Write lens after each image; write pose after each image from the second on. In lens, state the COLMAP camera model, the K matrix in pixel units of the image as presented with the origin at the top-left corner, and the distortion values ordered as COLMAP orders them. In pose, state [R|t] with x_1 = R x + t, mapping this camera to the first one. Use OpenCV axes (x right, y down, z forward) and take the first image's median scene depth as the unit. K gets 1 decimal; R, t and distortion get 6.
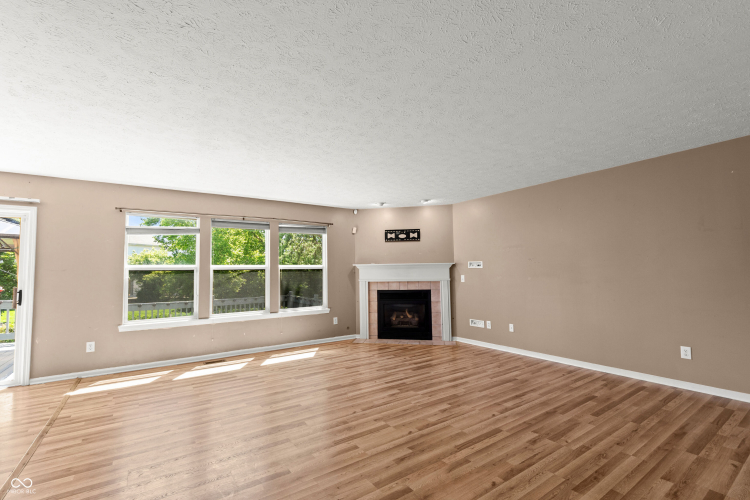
lens RADIAL K [[326.0, 0, 367.1], [0, 326.0, 252.3], [0, 0, 1]] dist [-0.008597, 0.000452]
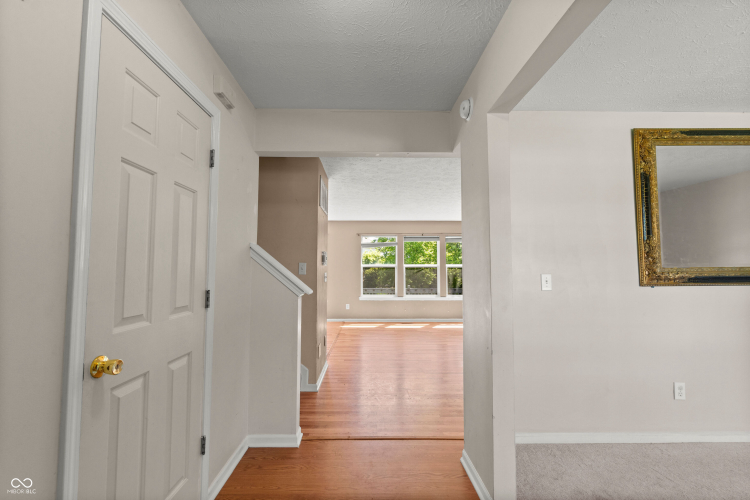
lens RADIAL K [[326.0, 0, 367.1], [0, 326.0, 252.3], [0, 0, 1]] dist [-0.008597, 0.000452]
pose [[0.830238, -0.015490, -0.557194, 0.269107], [0.021232, 0.999767, 0.003844, -0.030902], [0.557005, -0.015022, 0.830373, -0.442431]]
